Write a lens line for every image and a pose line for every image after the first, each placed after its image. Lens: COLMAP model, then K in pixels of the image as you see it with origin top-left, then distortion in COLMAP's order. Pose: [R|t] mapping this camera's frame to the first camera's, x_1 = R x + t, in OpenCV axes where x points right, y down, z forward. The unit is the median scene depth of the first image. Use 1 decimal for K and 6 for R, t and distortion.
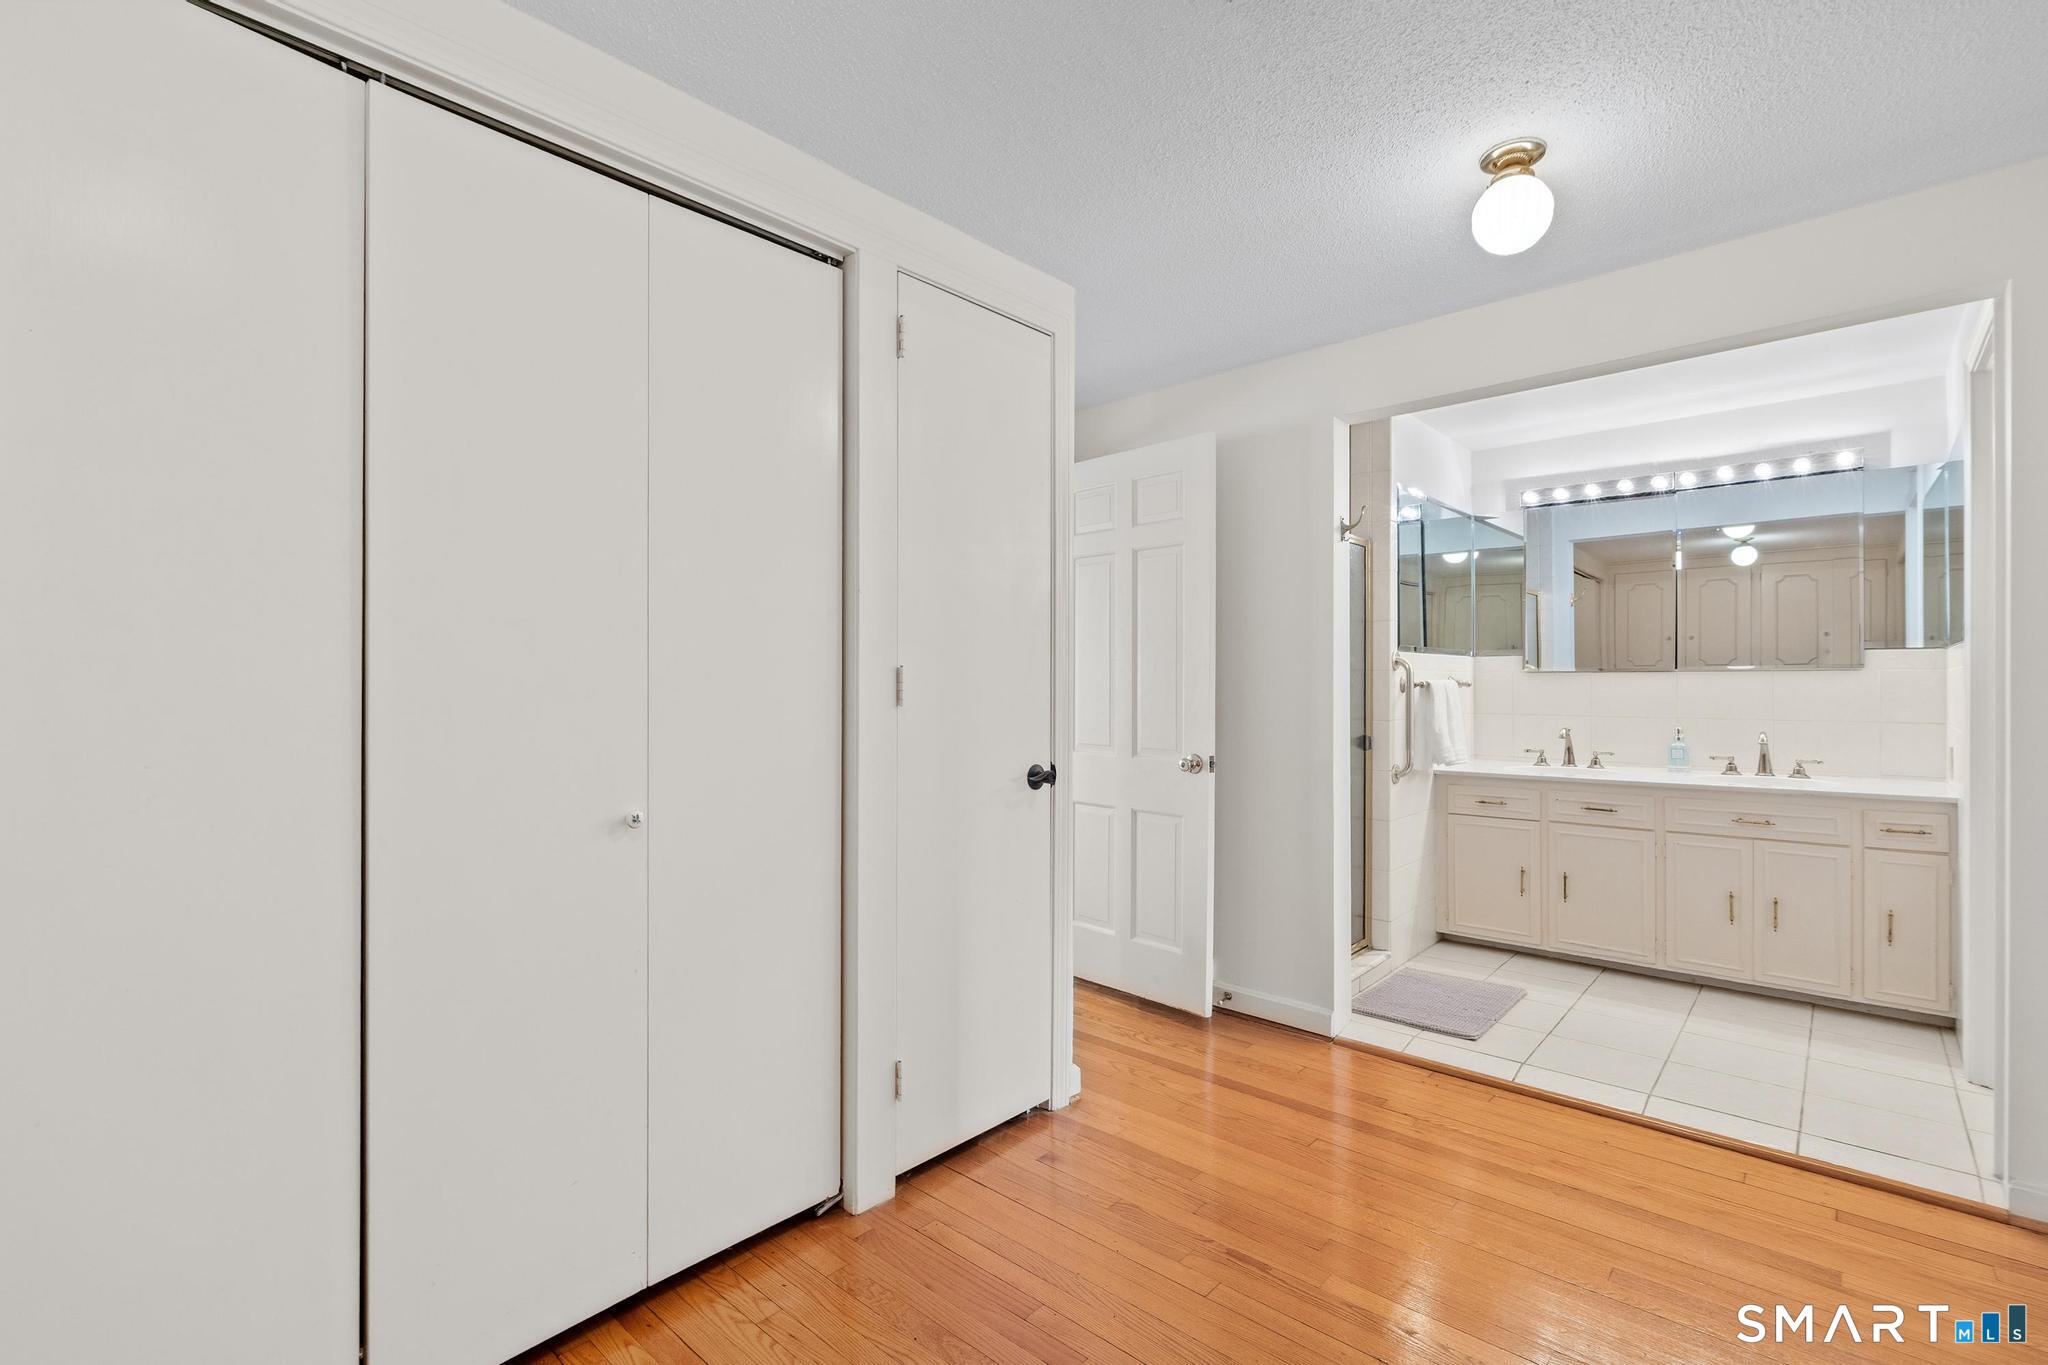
lens RADIAL K [[929.7, 0, 1017.9], [0, 929.7, 680.4], [0, 0, 1]] dist [0.009360, -0.001606]
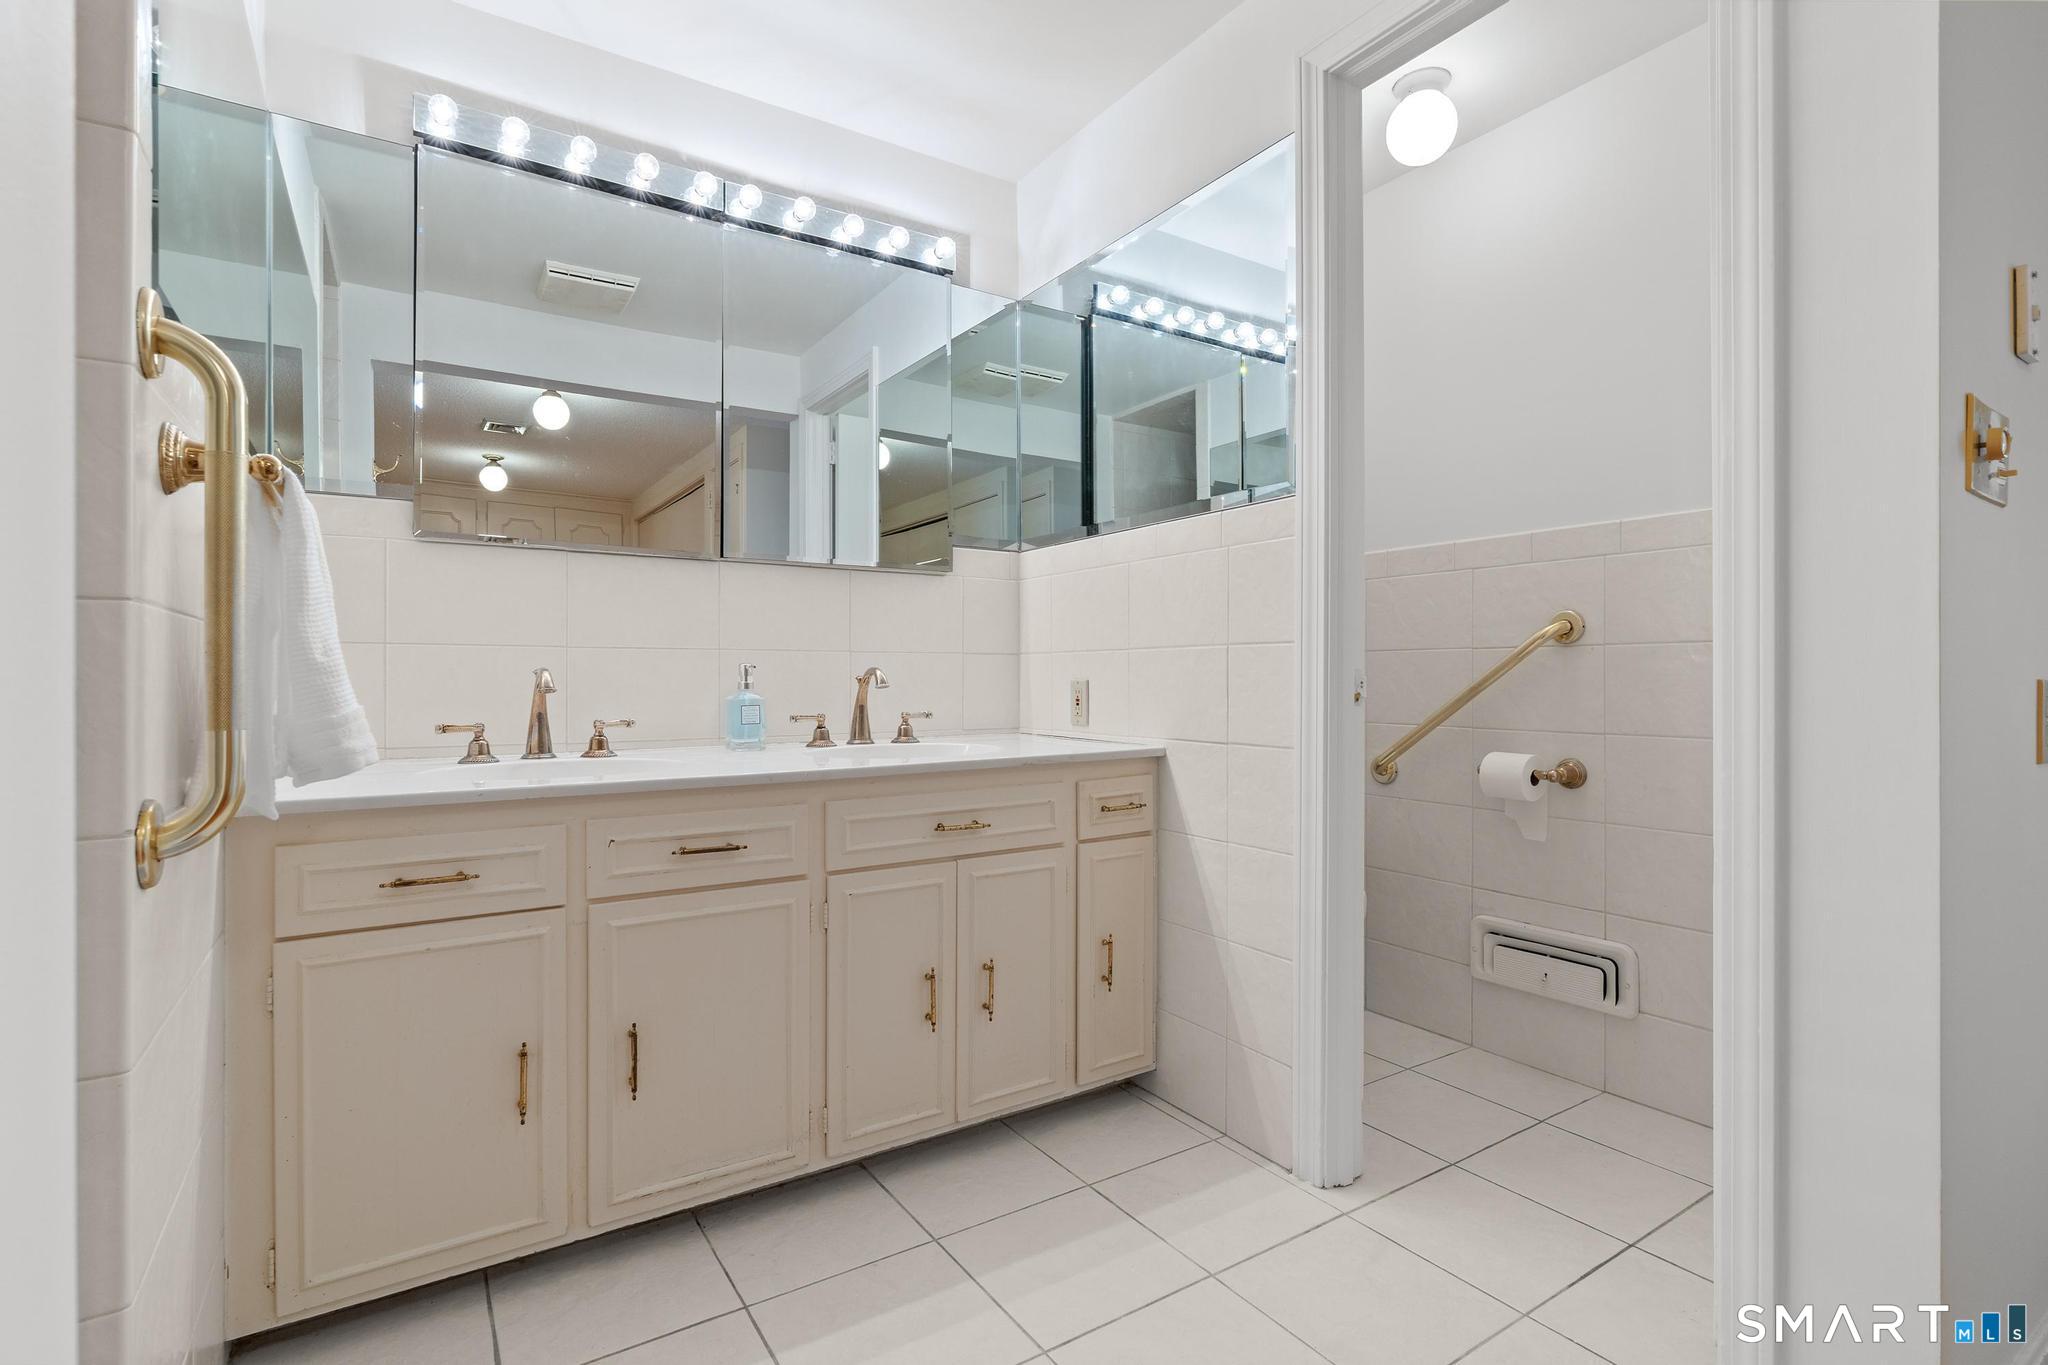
lens RADIAL K [[974.8, 0, 1016.8], [0, 974.8, 679.9], [0, 0, 1]] dist [-0.001814, 0.000158]
pose [[0.261688, 0.001700, 0.965151, 0.233537], [-0.000029, 0.999998, -0.001754, 0.062067], [-0.965153, 0.000431, 0.261688, 0.739400]]
